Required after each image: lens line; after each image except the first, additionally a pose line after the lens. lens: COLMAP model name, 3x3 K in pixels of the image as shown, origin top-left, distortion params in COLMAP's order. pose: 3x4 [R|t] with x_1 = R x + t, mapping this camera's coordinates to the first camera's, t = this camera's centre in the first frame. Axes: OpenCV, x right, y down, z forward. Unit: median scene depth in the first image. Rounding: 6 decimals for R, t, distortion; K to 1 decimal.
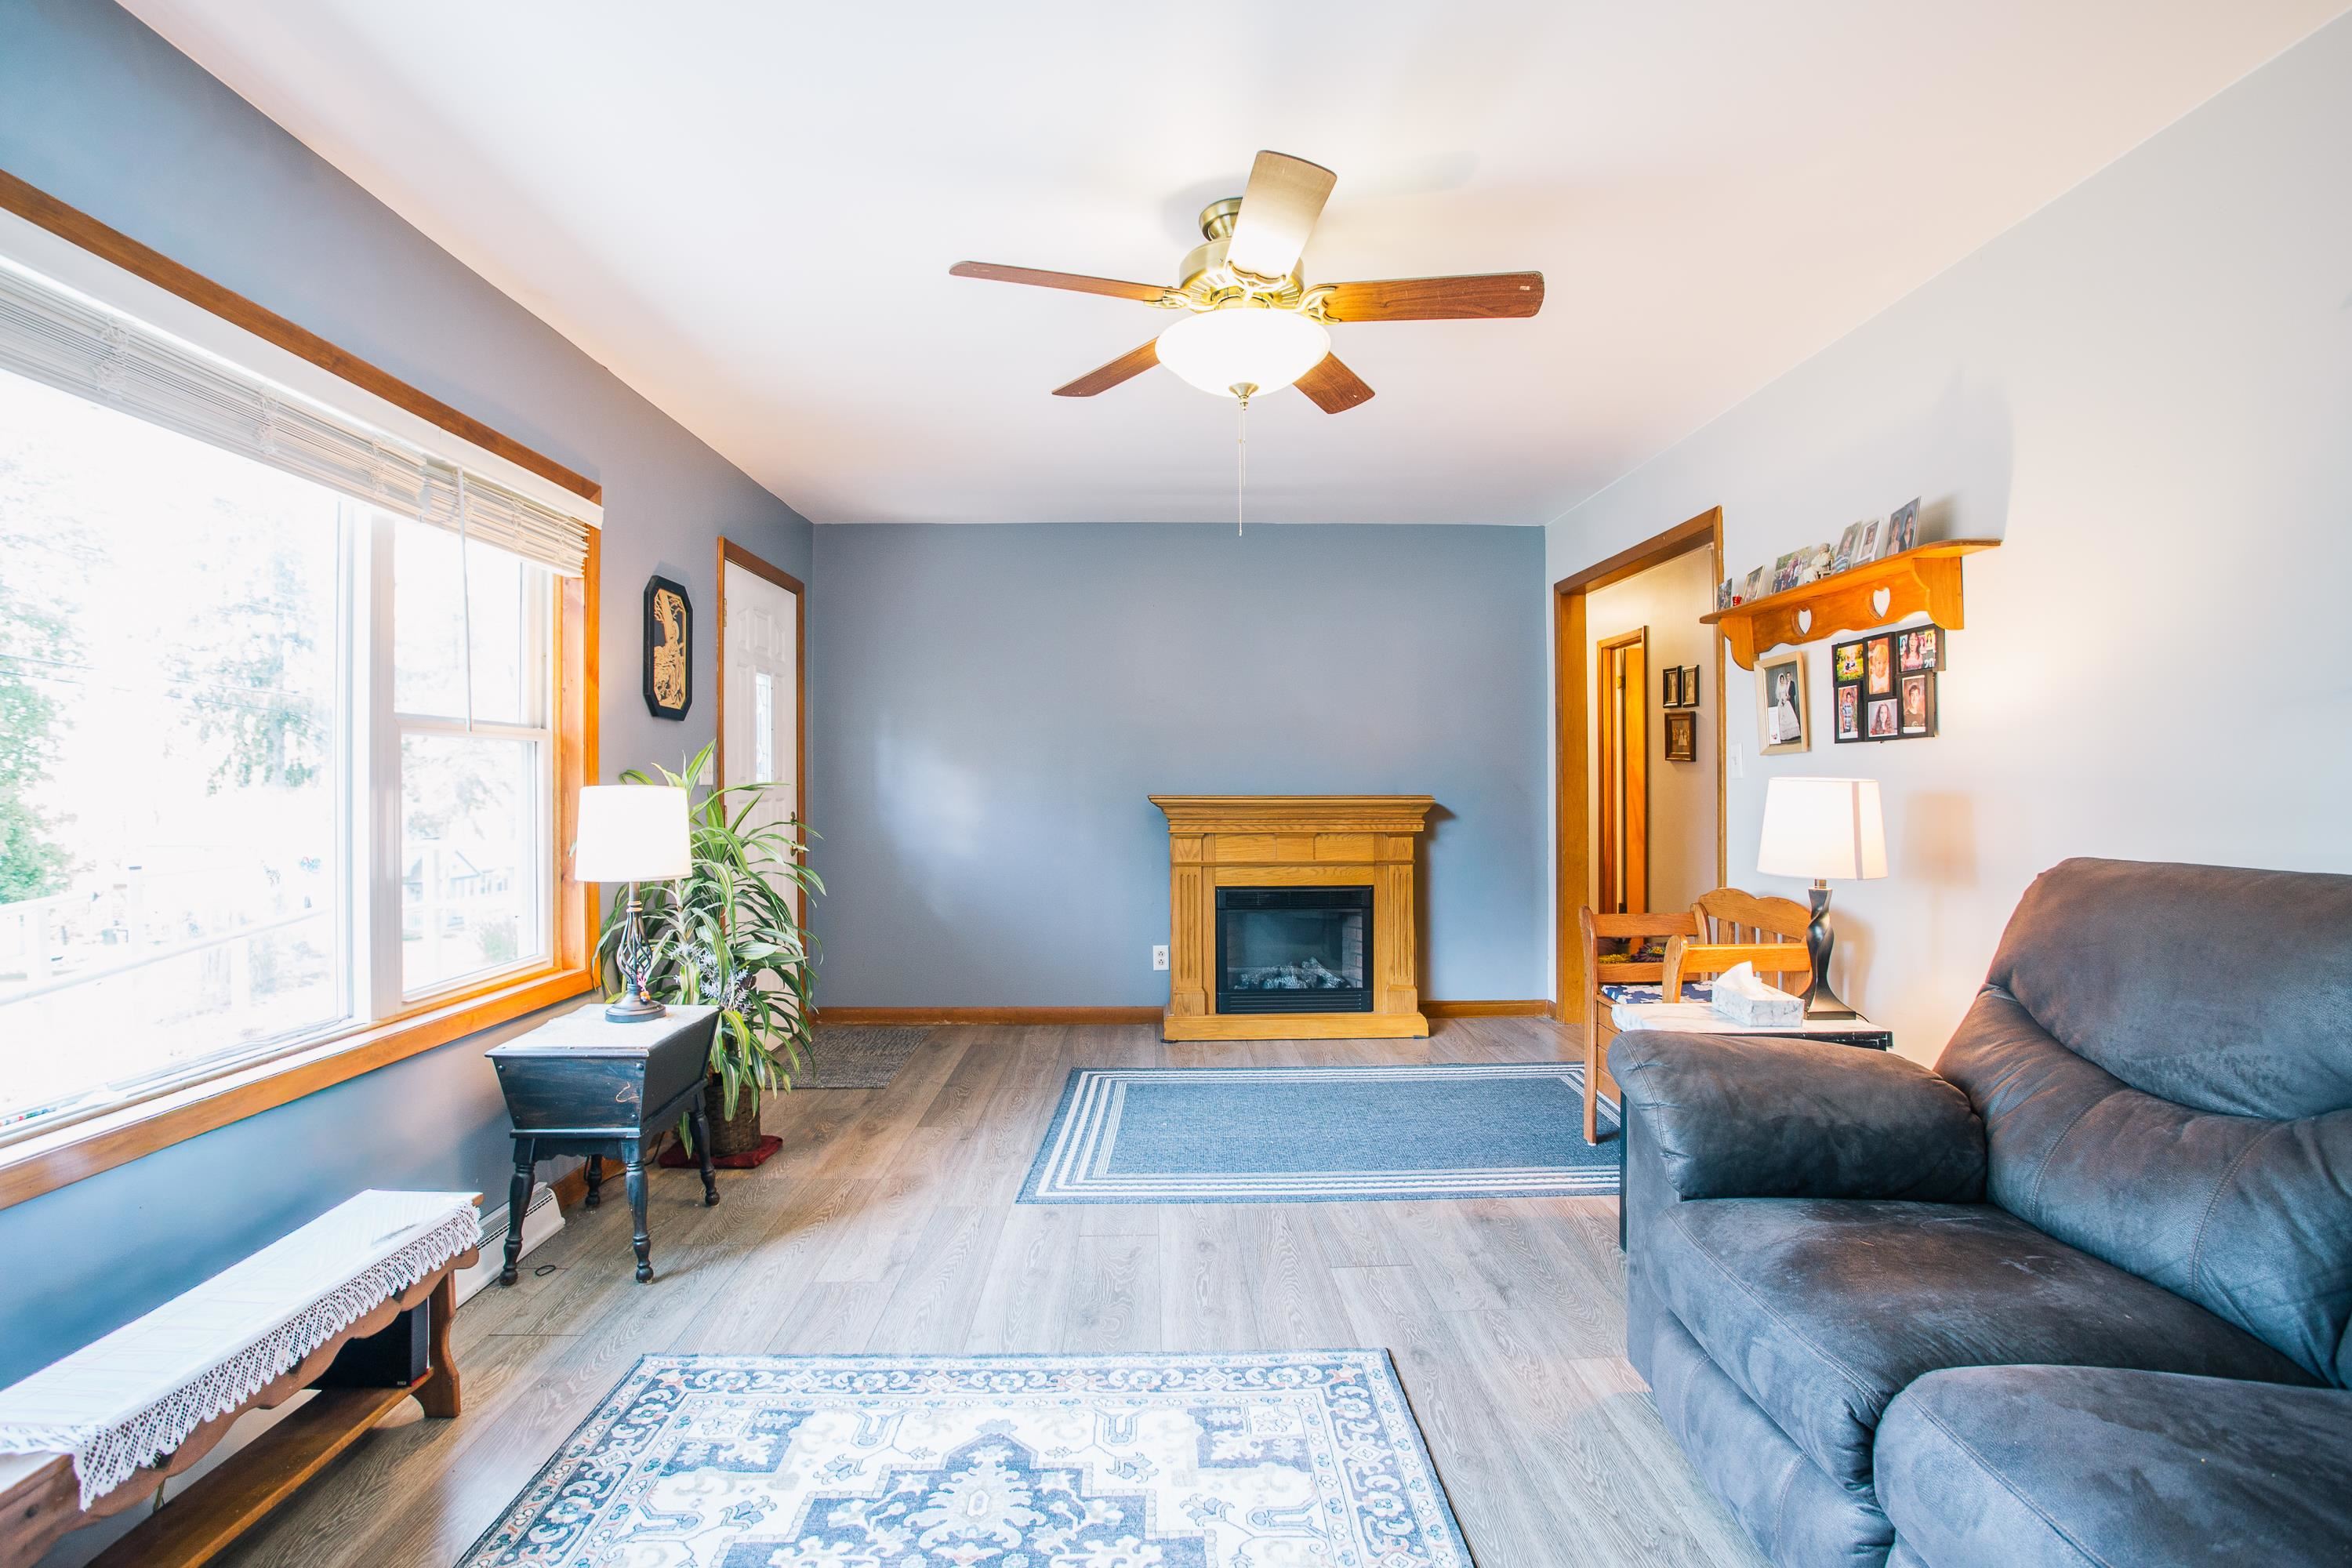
lens RADIAL K [[1152.6, 0, 1181.5], [0, 1152.6, 775.3], [0, 0, 1]] dist [-0.057038, 0.019964]
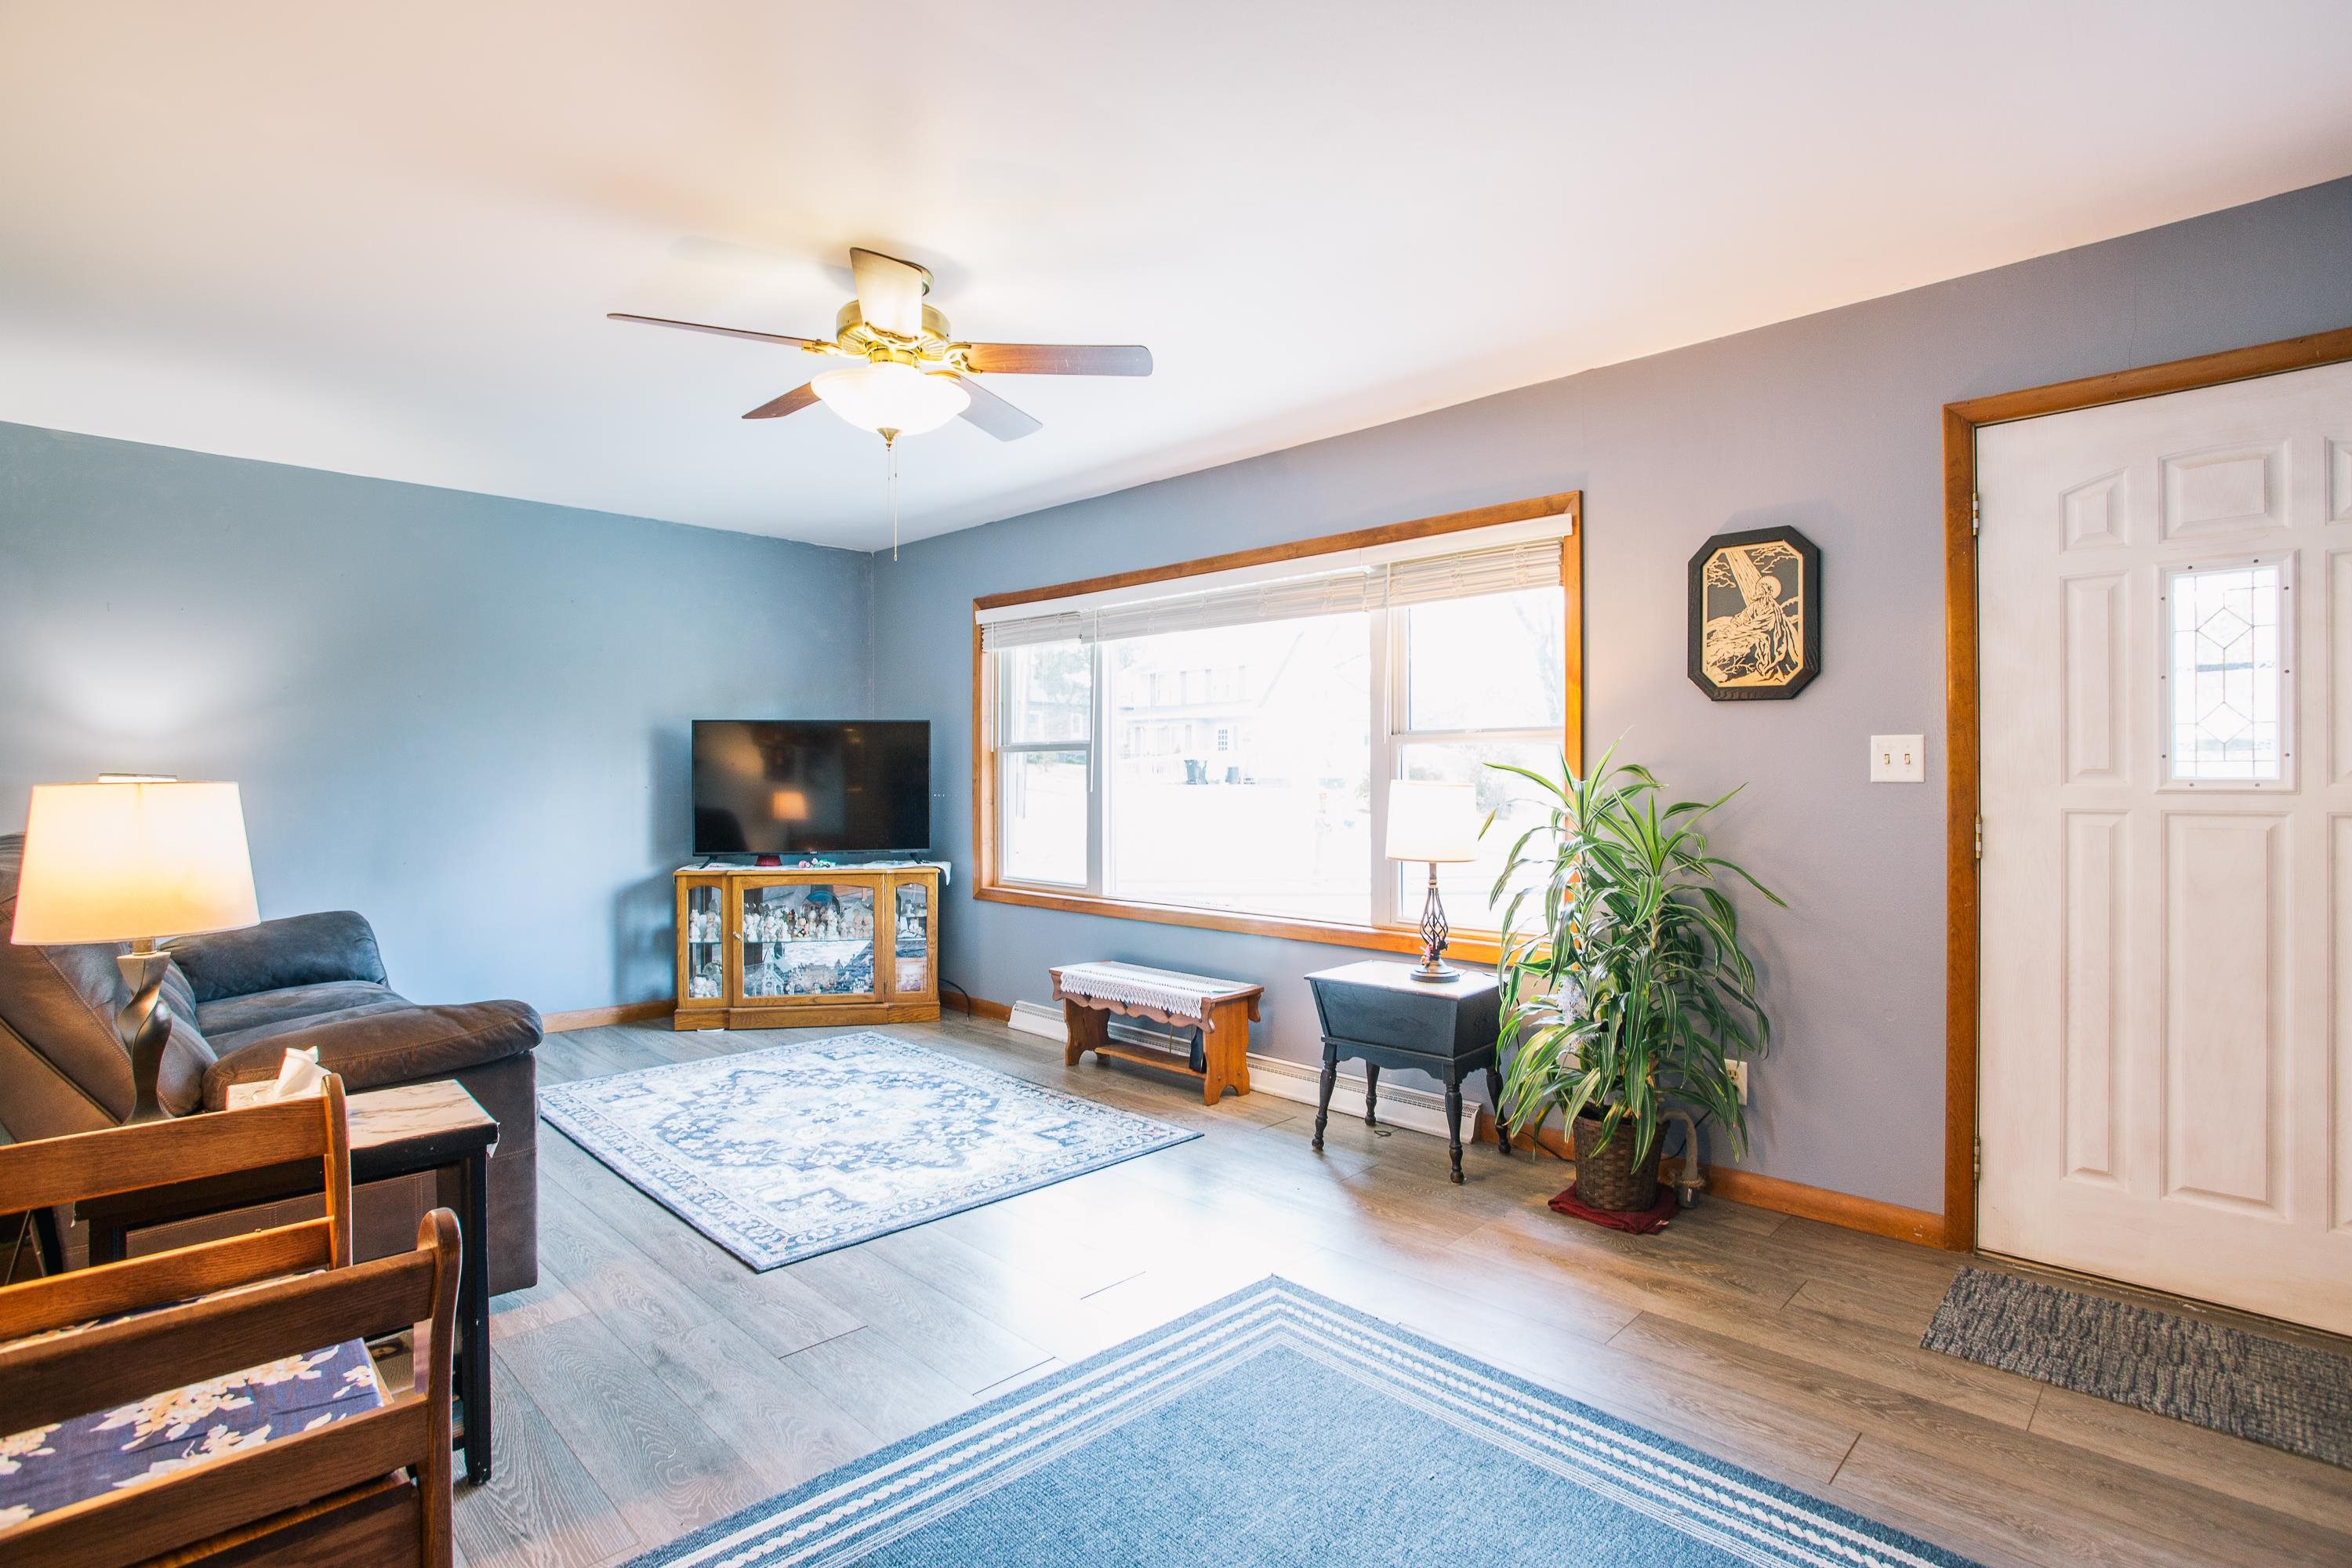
lens RADIAL K [[1152.6, 0, 1181.5], [0, 1152.6, 775.3], [0, 0, 1]] dist [-0.057038, 0.019964]
pose [[-0.726404, 0.005427, -0.687247, 0.739387], [0.009544, 0.999952, -0.002191, 0.006855], [0.687202, -0.008151, -0.726421, 2.403932]]
